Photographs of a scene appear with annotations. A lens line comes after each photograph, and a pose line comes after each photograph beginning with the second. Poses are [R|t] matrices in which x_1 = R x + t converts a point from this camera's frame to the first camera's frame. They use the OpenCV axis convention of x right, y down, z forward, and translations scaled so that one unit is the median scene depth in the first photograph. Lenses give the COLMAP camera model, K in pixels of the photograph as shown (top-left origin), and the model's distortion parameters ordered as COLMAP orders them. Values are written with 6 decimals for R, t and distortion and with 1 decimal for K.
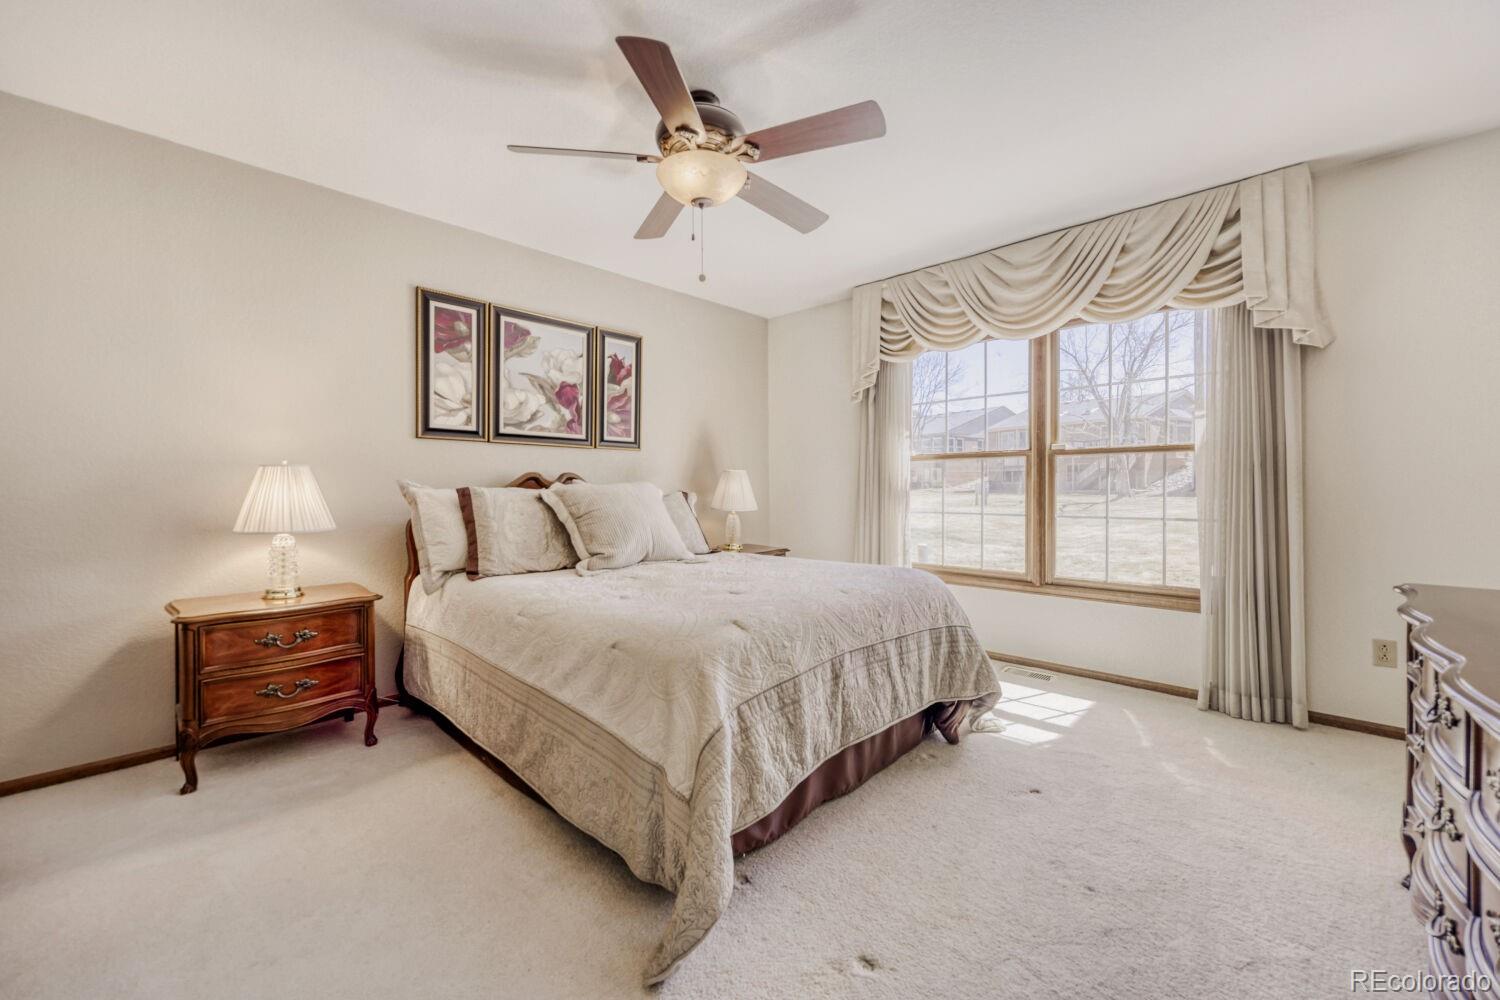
lens RADIAL K [[615.0, 0, 750.0], [0, 615.0, 495.6], [0, 0, 1]] dist [0.006514, 0.000308]
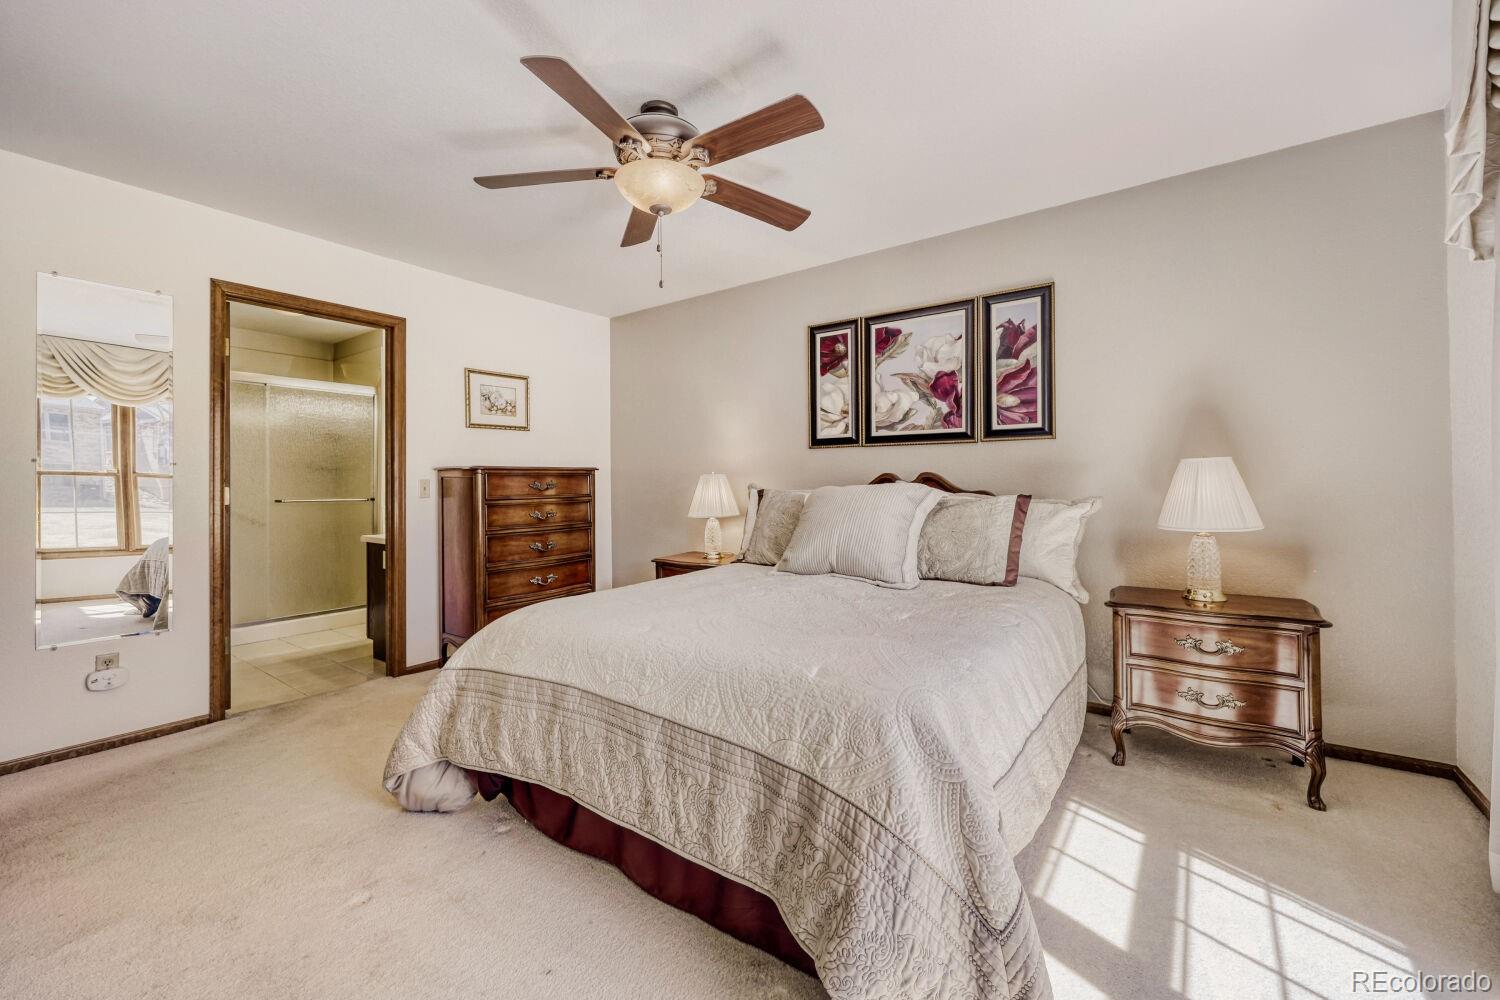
lens RADIAL K [[615.0, 0, 751.9], [0, 615.0, 485.7], [0, 0, 1]] dist [0.006514, 0.000308]
pose [[0.128298, 0.003380, -0.991730, 0.577432], [-0.006701, 0.999974, 0.002541, -0.018539], [0.991713, 0.006319, 0.128317, 0.628429]]
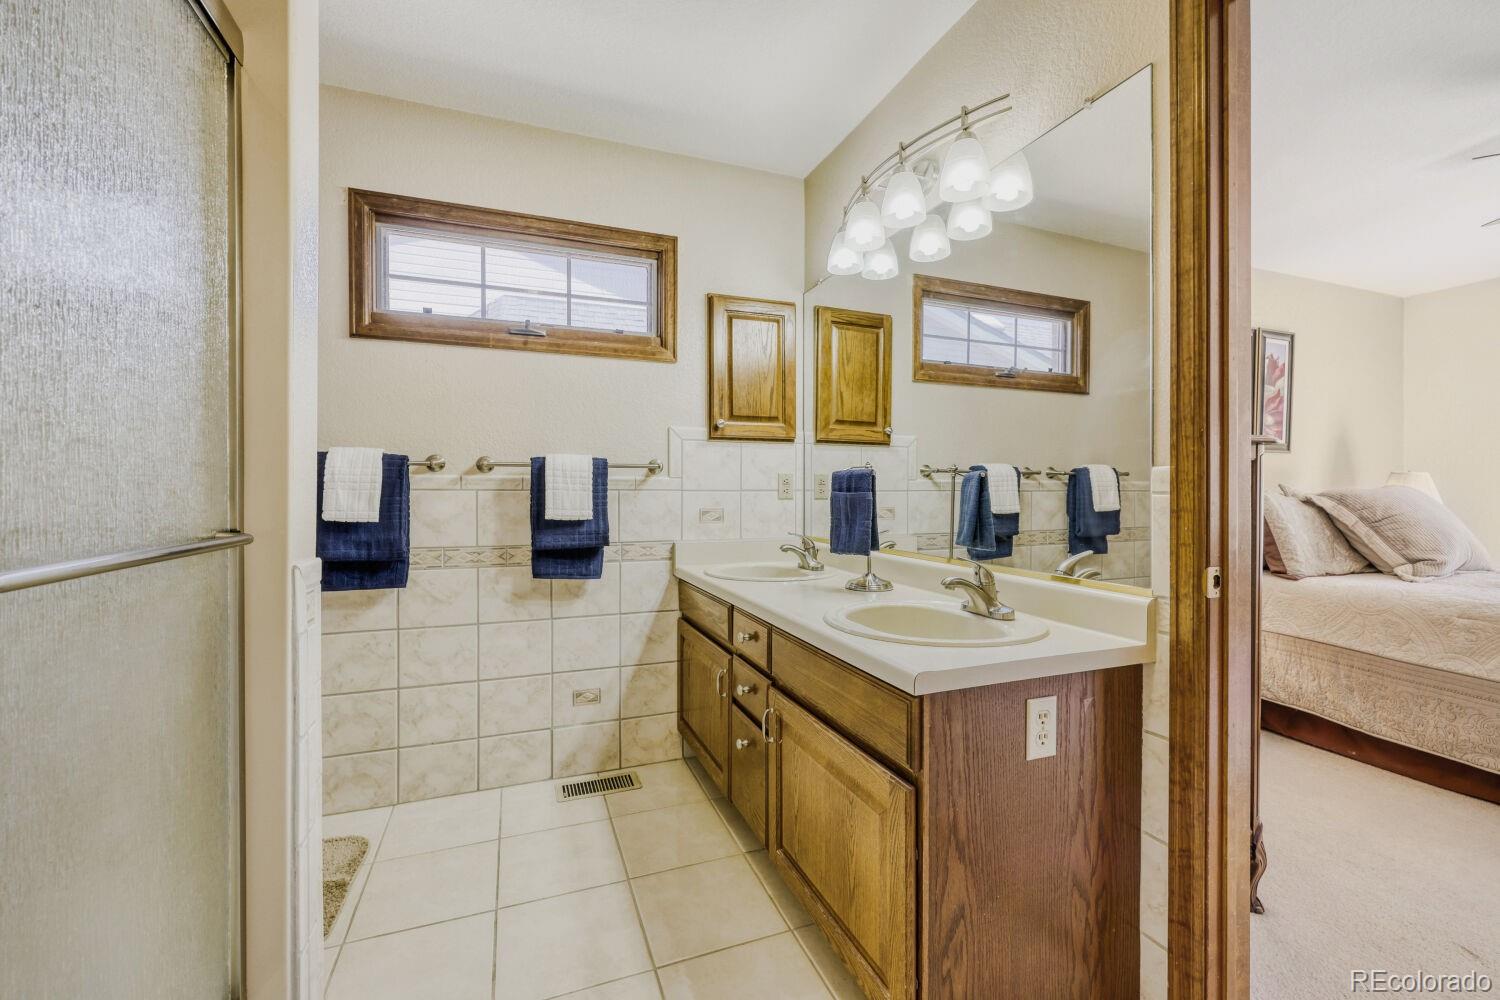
lens RADIAL K [[615.0, 0, 749.0], [0, 615.0, 496.7], [0, 0, 1]] dist [0.006514, 0.000308]
pose [[0.906312, 0.005336, -0.422576, -0.608599], [-0.007863, 0.999960, -0.004236, 0.005865], [0.422536, 0.007162, 0.906318, -0.252458]]
